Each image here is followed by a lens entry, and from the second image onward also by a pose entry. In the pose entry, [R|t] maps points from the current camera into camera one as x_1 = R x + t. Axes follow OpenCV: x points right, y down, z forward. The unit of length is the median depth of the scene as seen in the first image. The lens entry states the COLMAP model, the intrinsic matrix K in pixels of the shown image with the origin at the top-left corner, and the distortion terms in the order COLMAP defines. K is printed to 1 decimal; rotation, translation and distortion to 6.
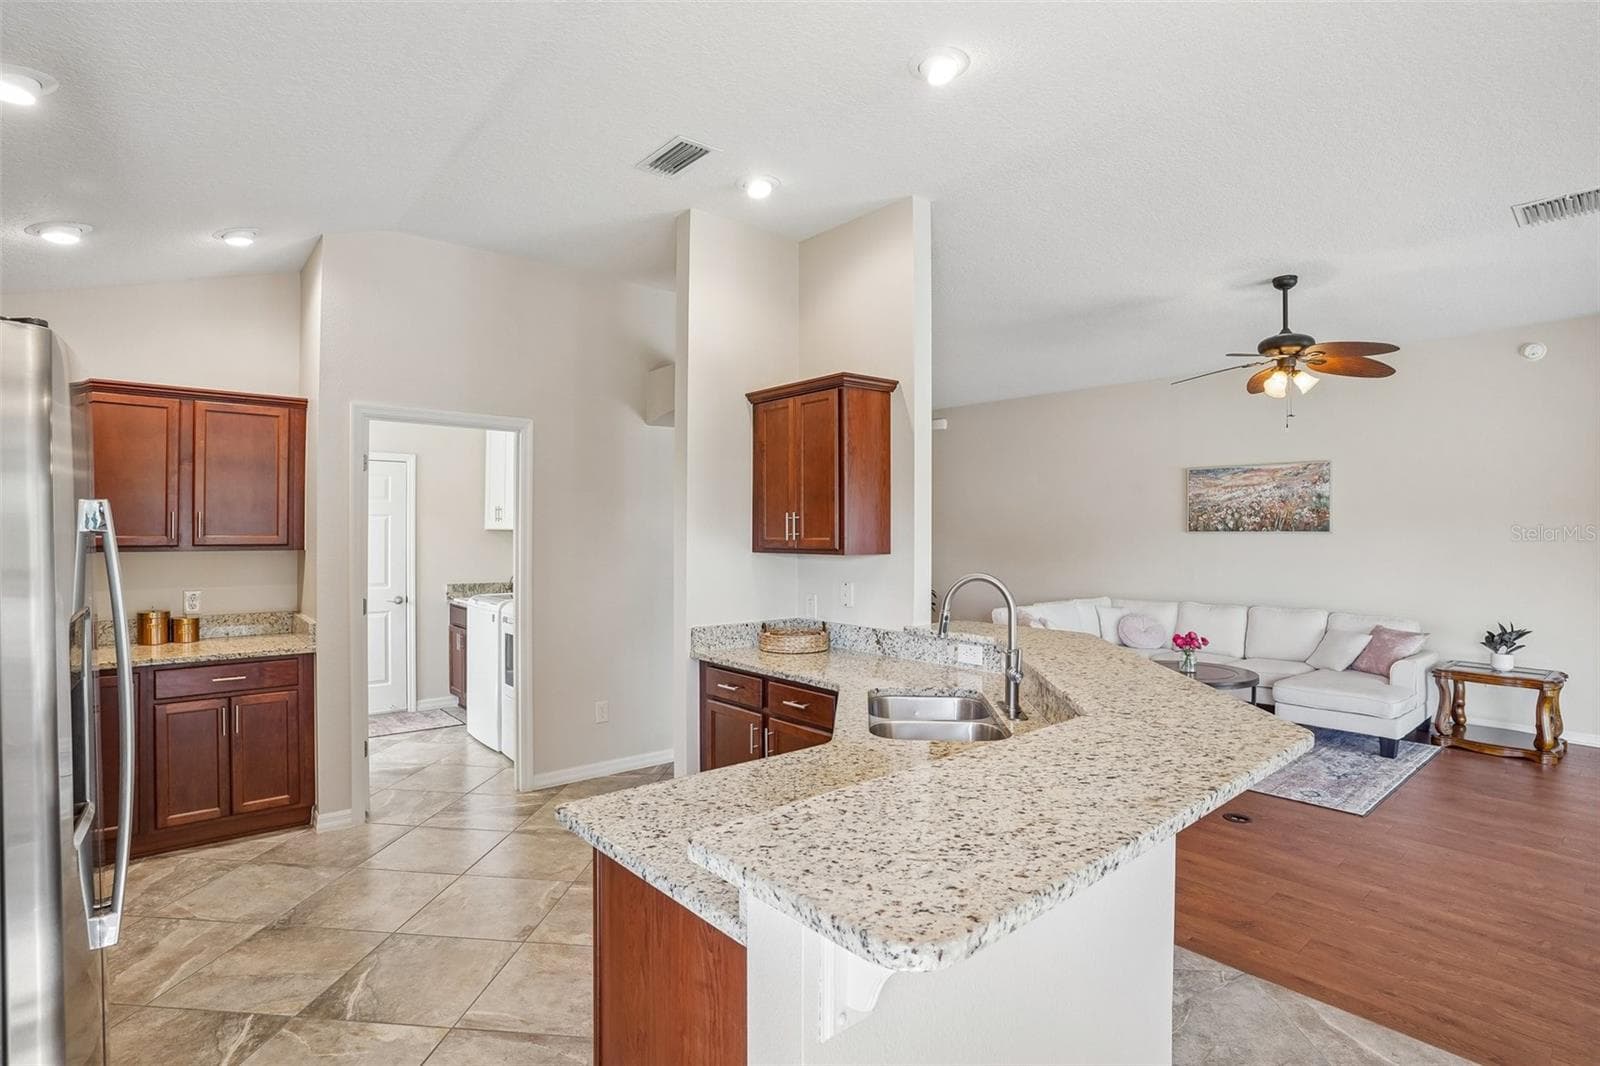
lens RADIAL K [[774.6, 0, 800.0], [0, 774.6, 533.0], [0, 0, 1]] dist [-0.036533, 0.000464]
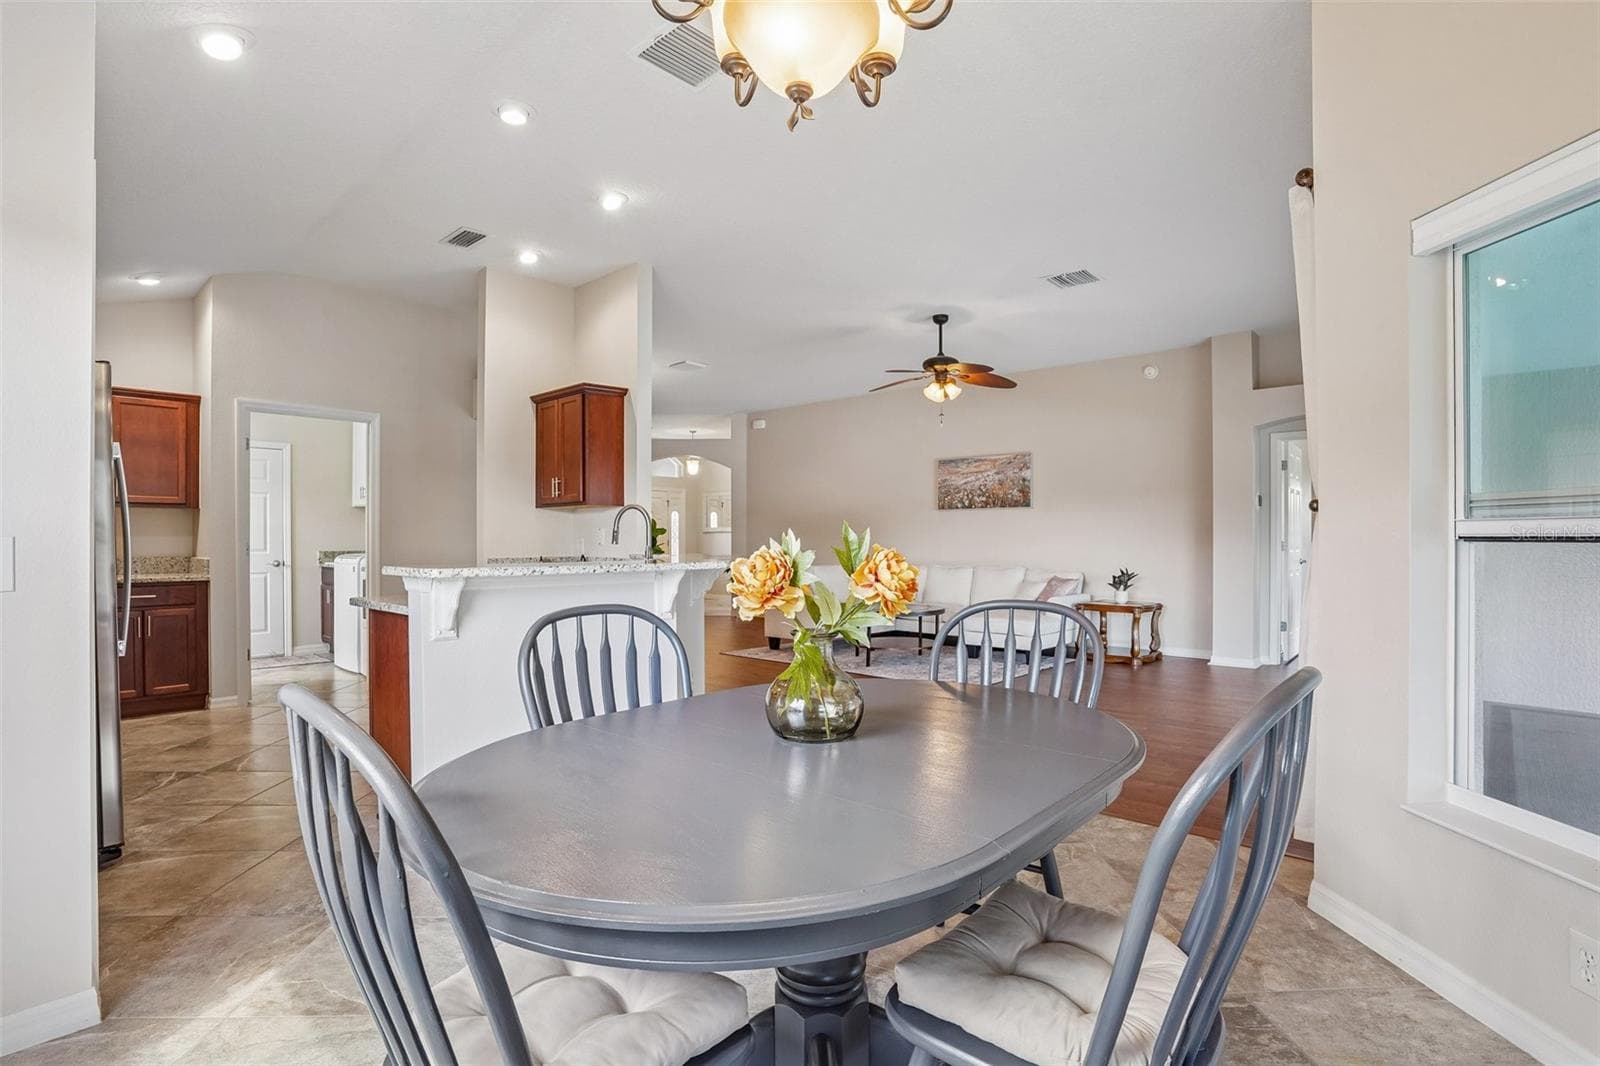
lens RADIAL K [[761.0, 0, 775.0], [0, 761.0, 537.3], [0, 0, 1]] dist [-0.024684, 0.000998]
pose [[0.995314, -0.004488, 0.096589, 0.182514], [0.004059, 0.999981, 0.004636, 0.055945], [-0.096608, -0.004222, 0.995314, -0.325169]]
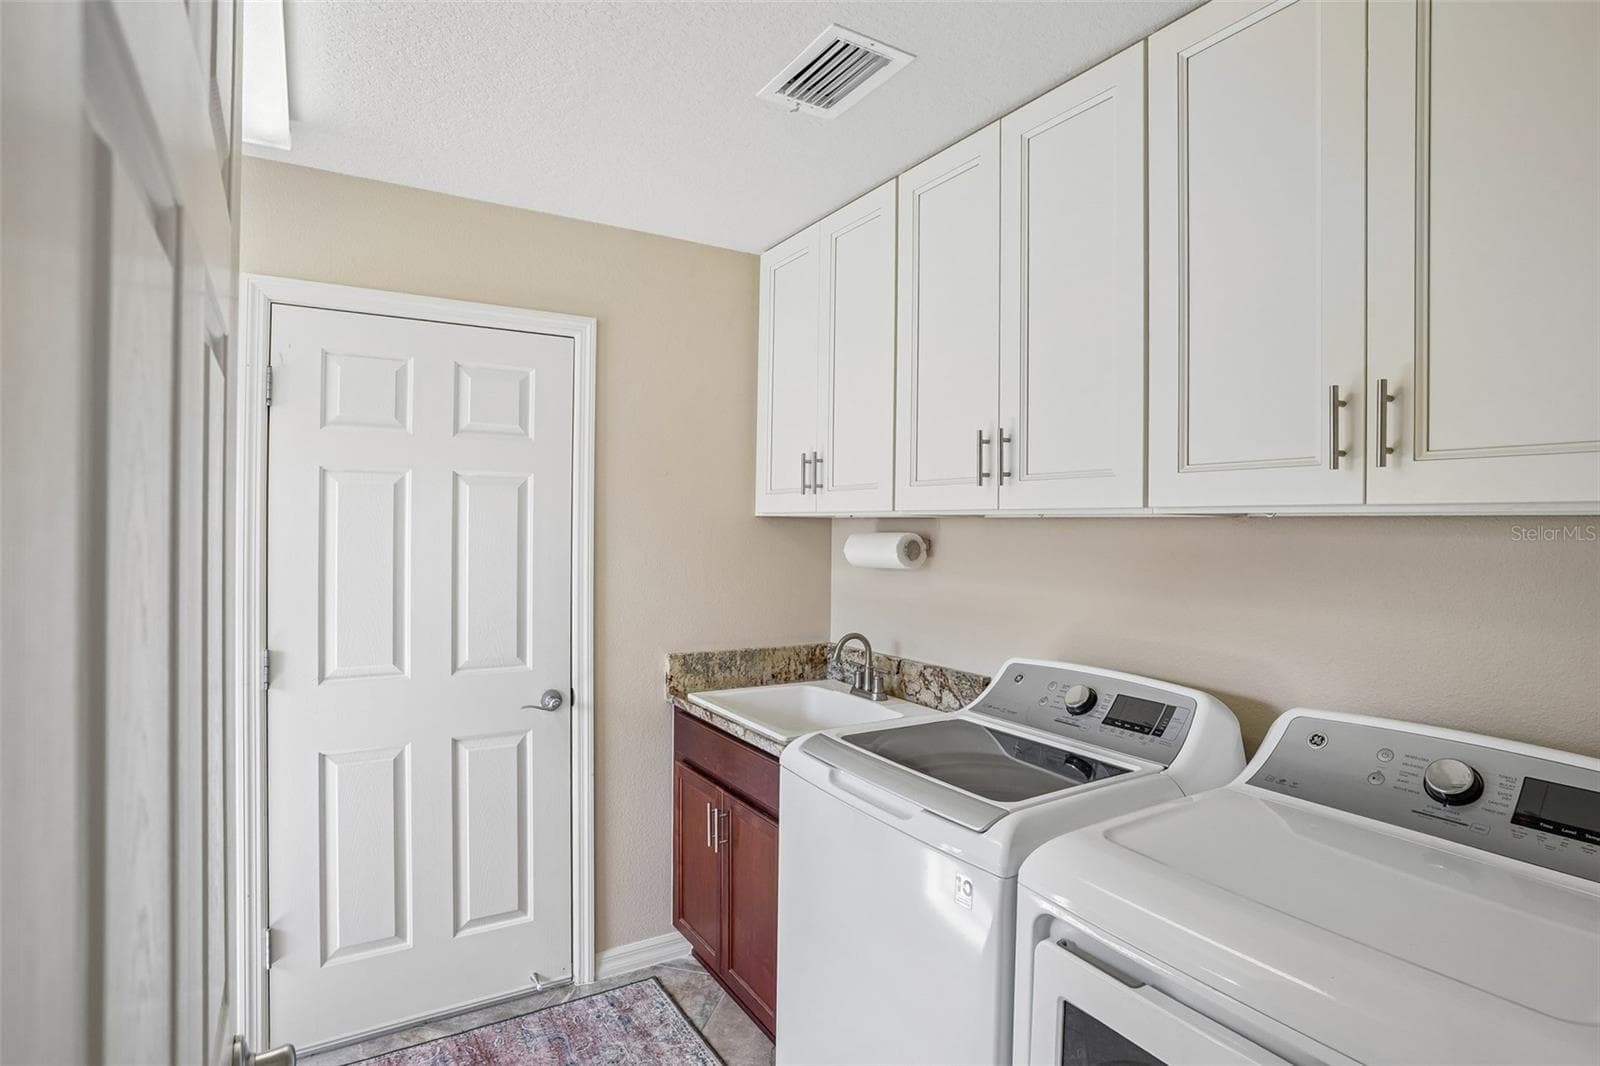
lens RADIAL K [[804.8, 0, 797.9], [0, 804.8, 545.7], [0, 0, 1]] dist [-0.060740, 0.031698]
pose [[0.988561, 0.021047, -0.149343, -0.442108], [-0.016222, 0.999309, 0.033453, -0.003876], [0.149944, -0.030648, 0.988219, 0.805381]]
